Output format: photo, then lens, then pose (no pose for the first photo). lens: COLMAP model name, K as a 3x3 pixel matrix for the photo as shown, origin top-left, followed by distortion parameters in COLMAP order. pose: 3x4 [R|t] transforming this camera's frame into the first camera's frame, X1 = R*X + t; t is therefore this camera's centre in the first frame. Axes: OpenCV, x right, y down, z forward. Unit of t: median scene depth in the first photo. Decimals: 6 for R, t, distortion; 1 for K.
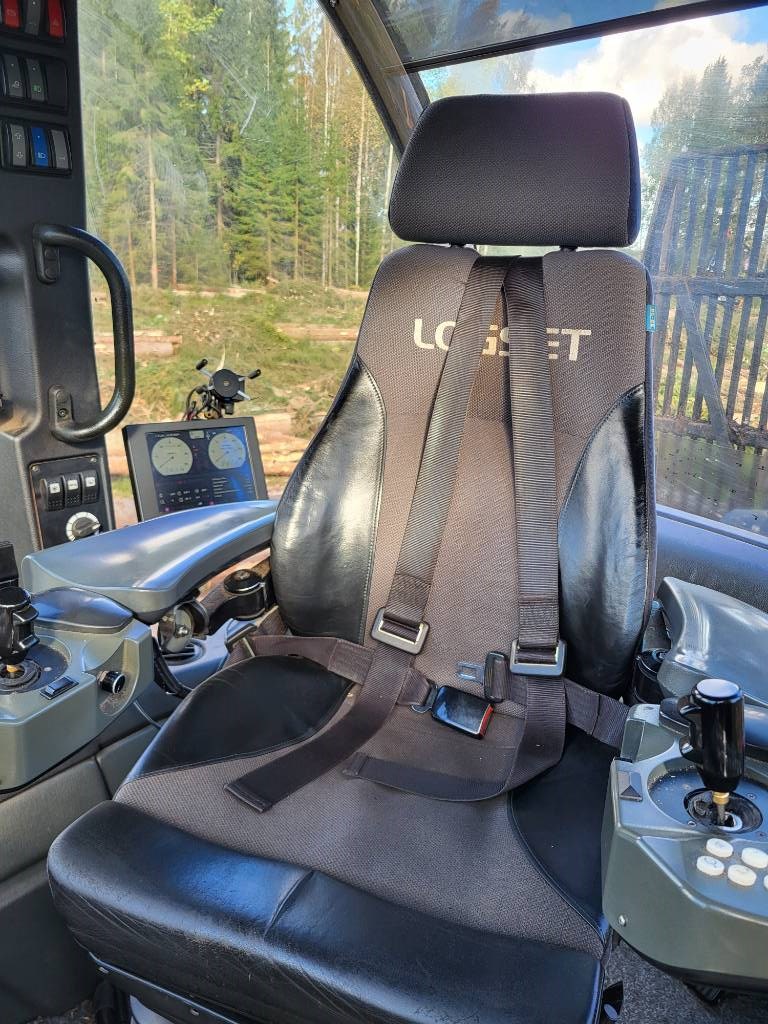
lens RADIAL K [[793.0, 0, 406.5], [0, 793.0, 523.9], [0, 0, 1]] dist [0.026481, -0.005682]
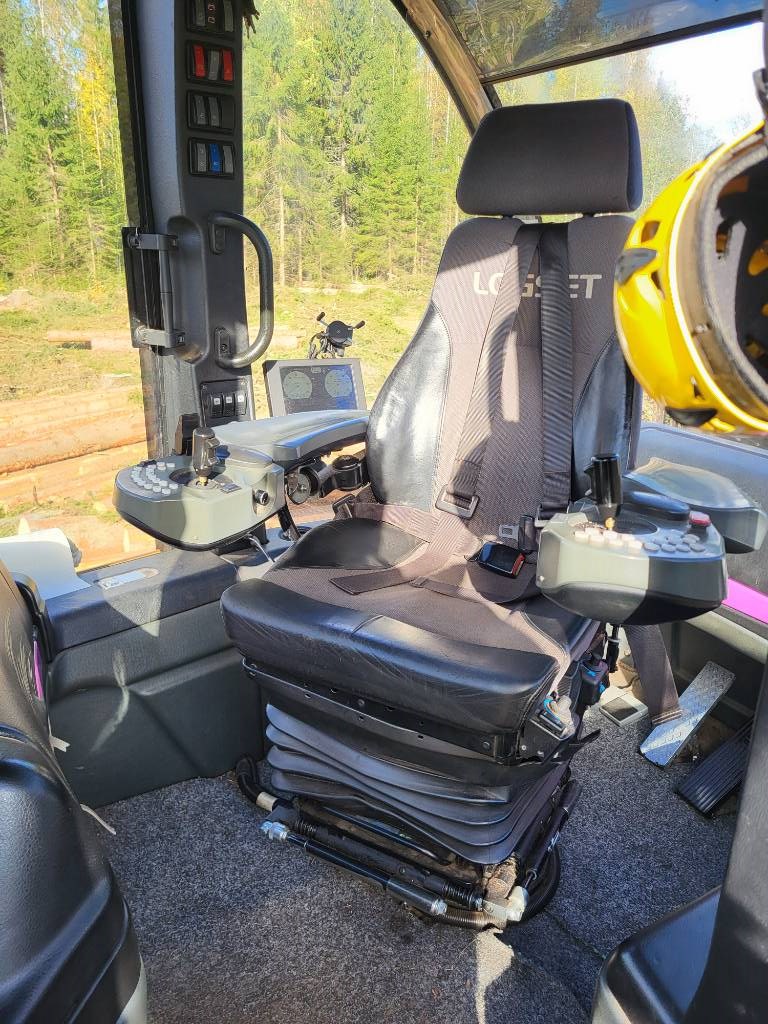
lens RADIAL K [[788.5, 0, 402.5], [0, 788.5, 512.8], [0, 0, 1]] dist [0.043240, -0.004967]
pose [[0.988825, 0.021297, -0.147551, 0.077381], [-0.022422, 0.999731, -0.005963, 0.129112], [0.147384, 0.009205, 0.989037, -0.278017]]
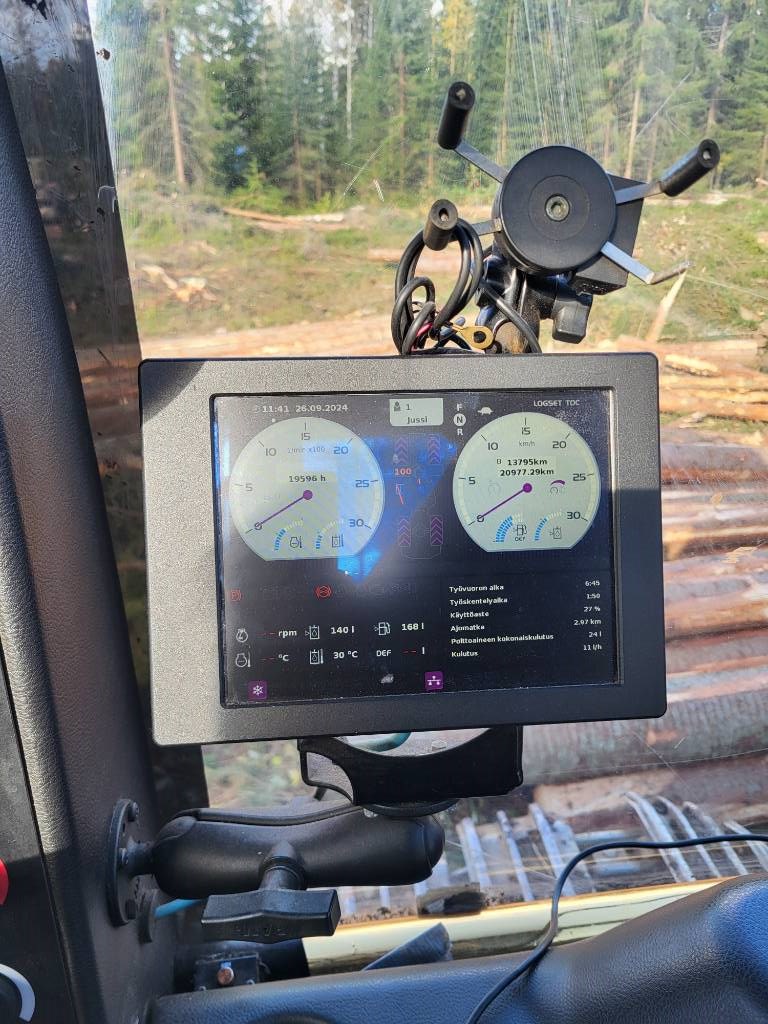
lens RADIAL K [[788.5, 0, 402.5], [0, 788.5, 512.8], [0, 0, 1]] dist [0.043240, -0.004967]
pose [[0.849969, 0.162818, -0.501042, -0.131575], [-0.121264, 0.985972, 0.114689, -0.107718], [0.512687, -0.036724, 0.857790, 0.766295]]
